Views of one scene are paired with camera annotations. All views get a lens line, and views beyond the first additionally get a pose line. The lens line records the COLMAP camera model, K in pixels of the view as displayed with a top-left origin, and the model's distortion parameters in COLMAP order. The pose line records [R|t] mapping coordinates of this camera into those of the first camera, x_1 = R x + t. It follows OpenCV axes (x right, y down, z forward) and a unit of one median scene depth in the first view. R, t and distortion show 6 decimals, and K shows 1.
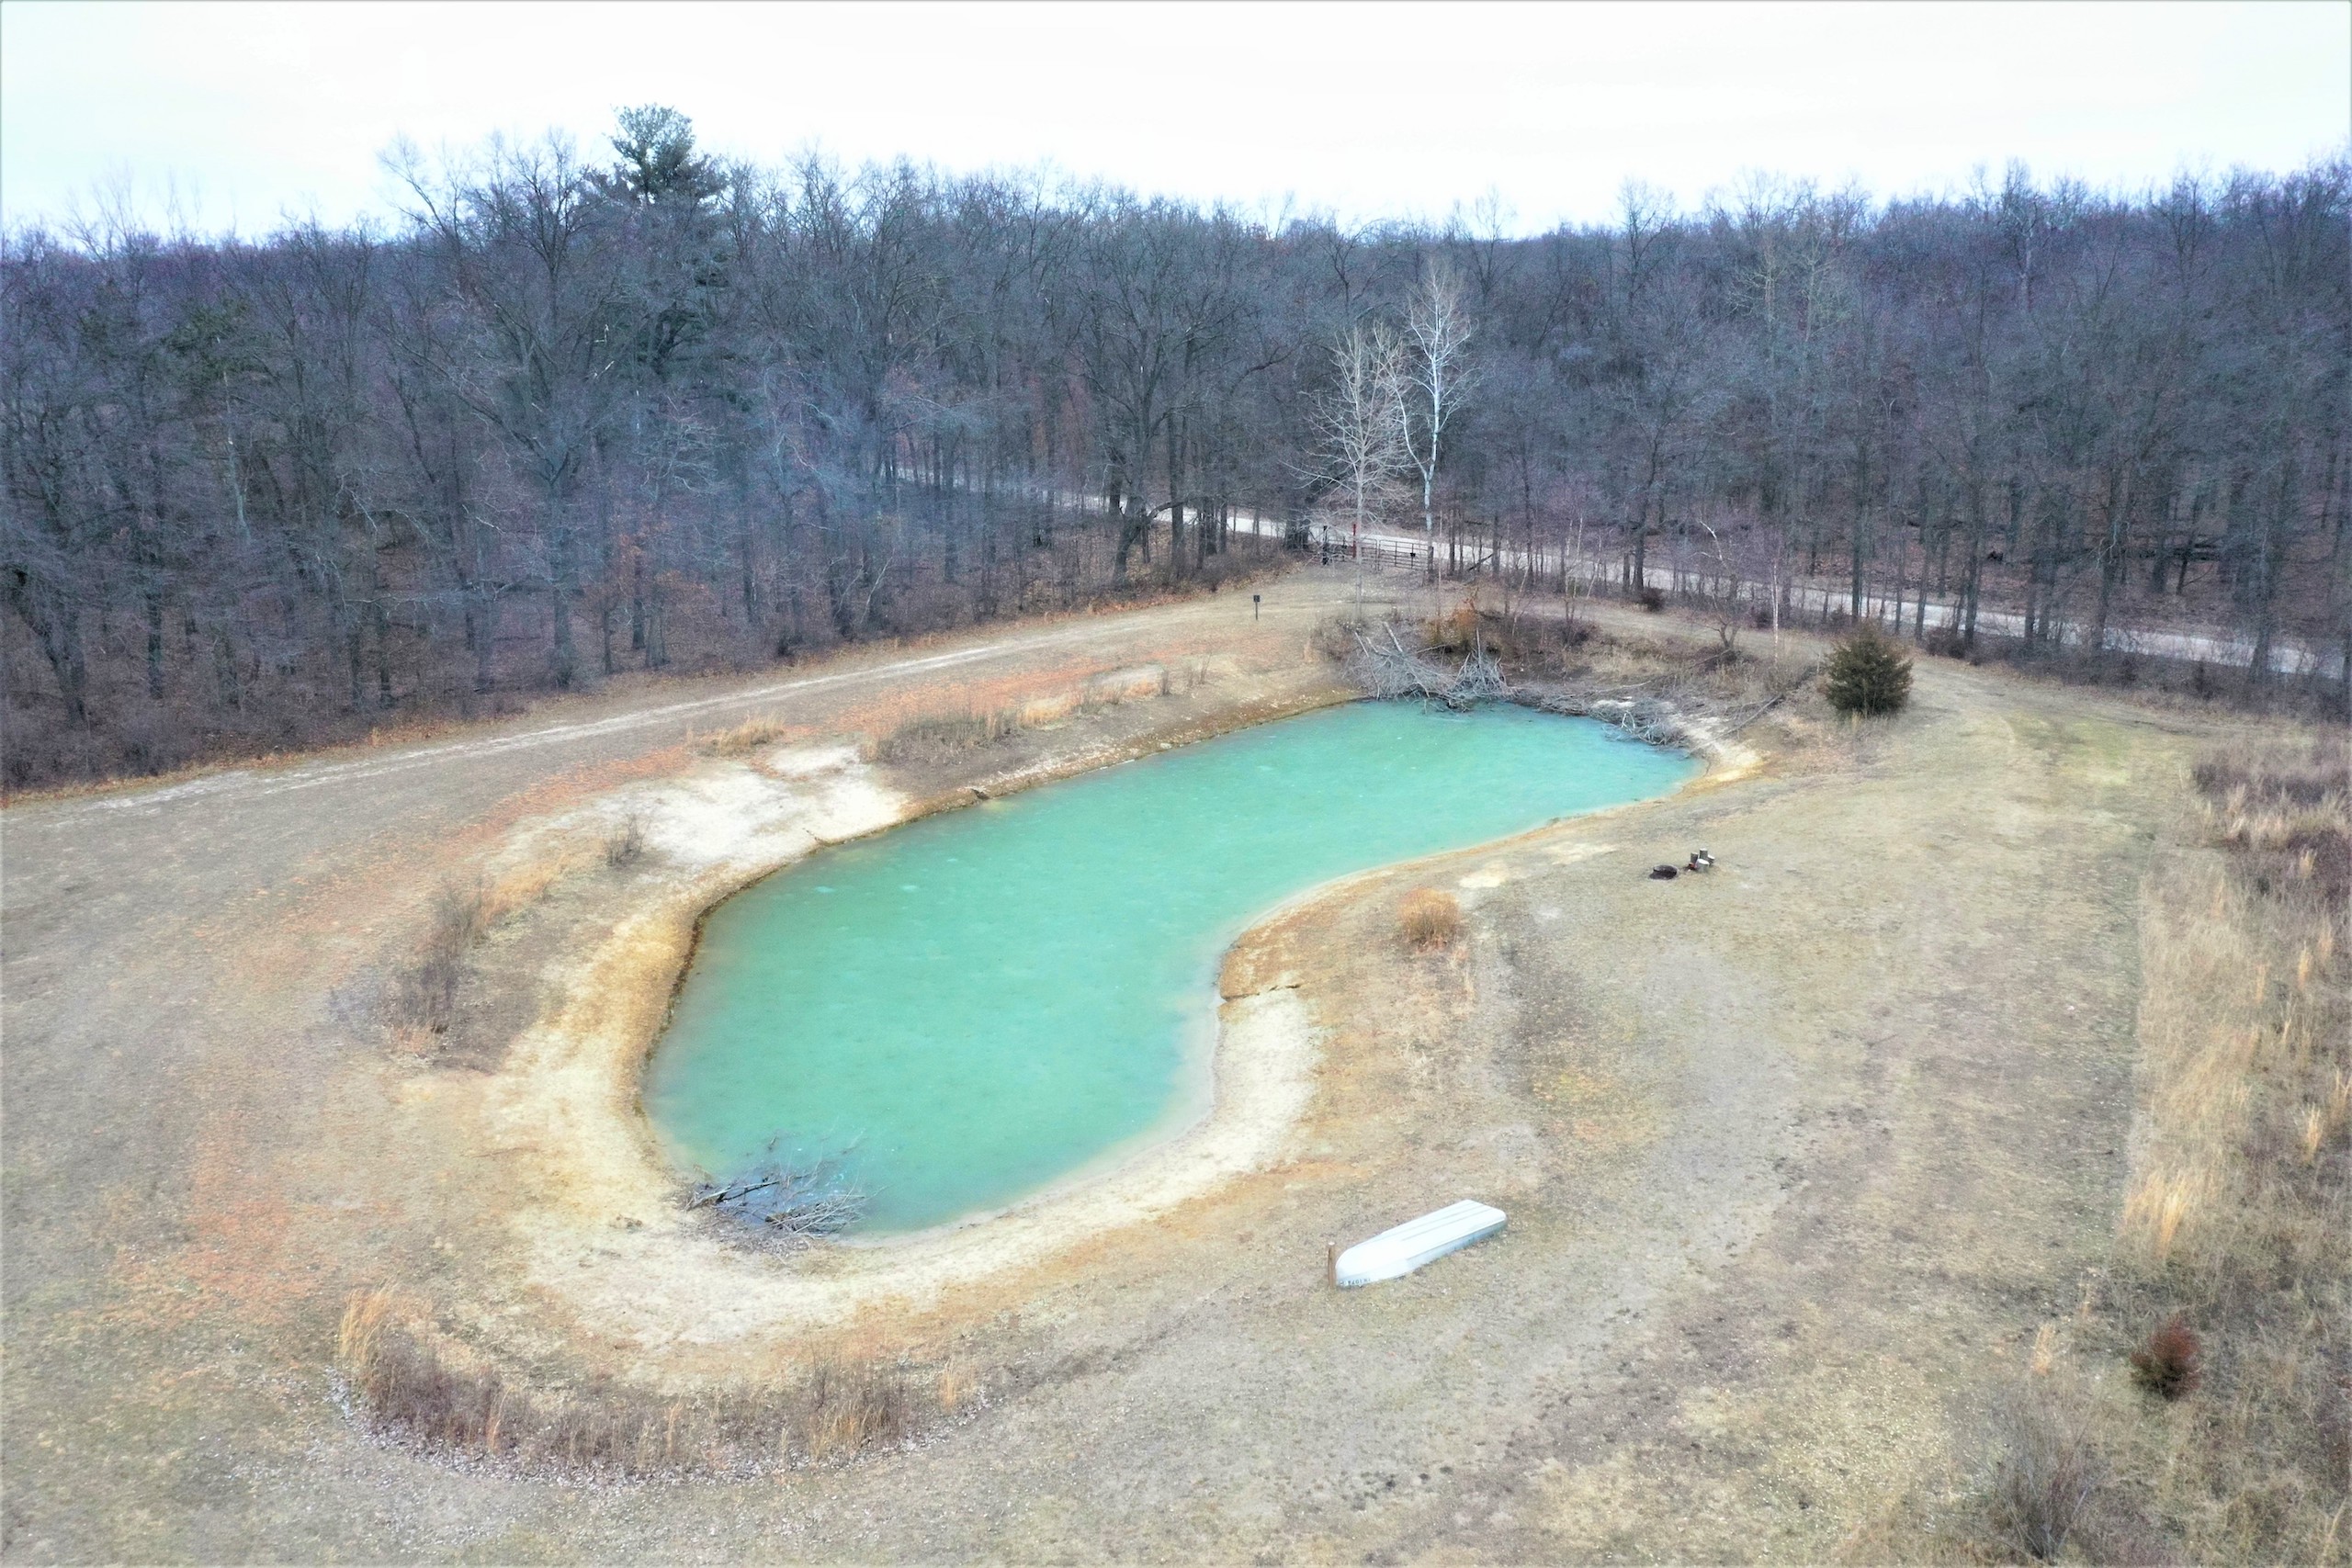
lens RADIAL K [[1857.8, 0, 1184.7], [0, 1857.8, 786.9], [0, 0, 1]] dist [-0.002533, -0.001490]
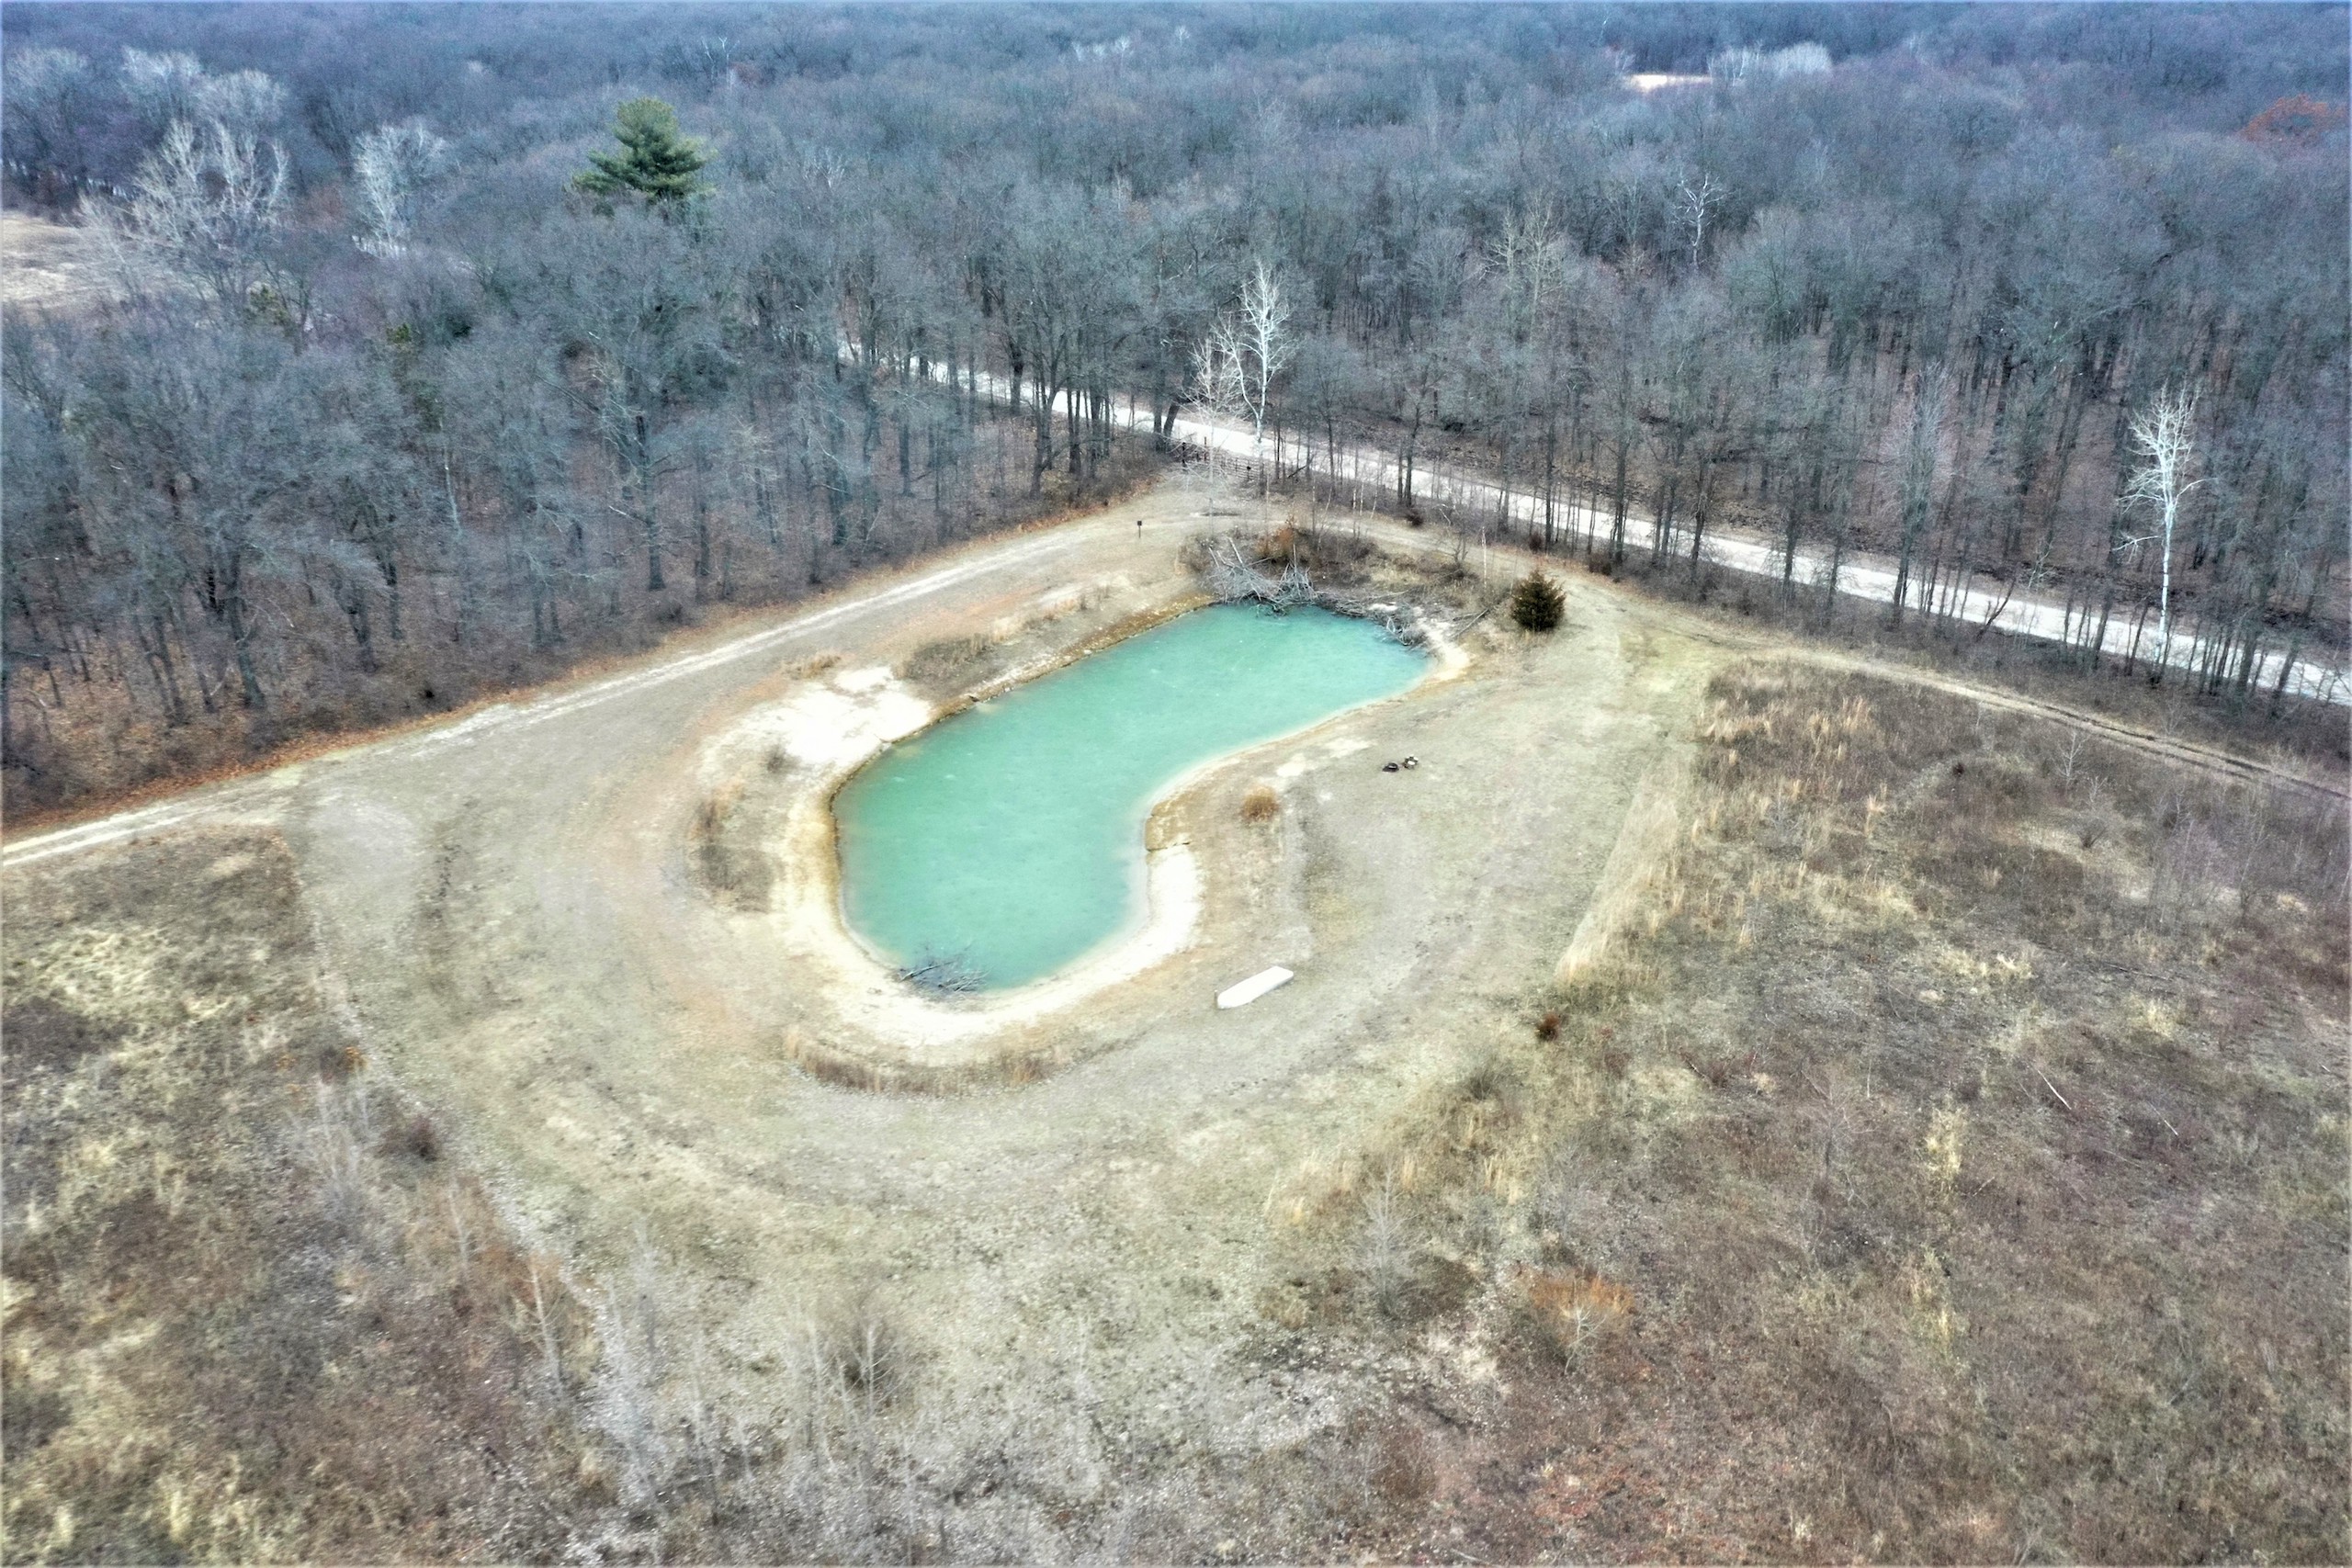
lens RADIAL K [[1857.8, 0, 1184.7], [0, 1857.8, 786.9], [0, 0, 1]] dist [-0.002533, -0.001490]
pose [[0.996127, -0.031254, 0.082185, -0.066879], [0.017471, 0.986410, 0.163370, -0.180342], [-0.086174, -0.161301, 0.983136, -0.577051]]
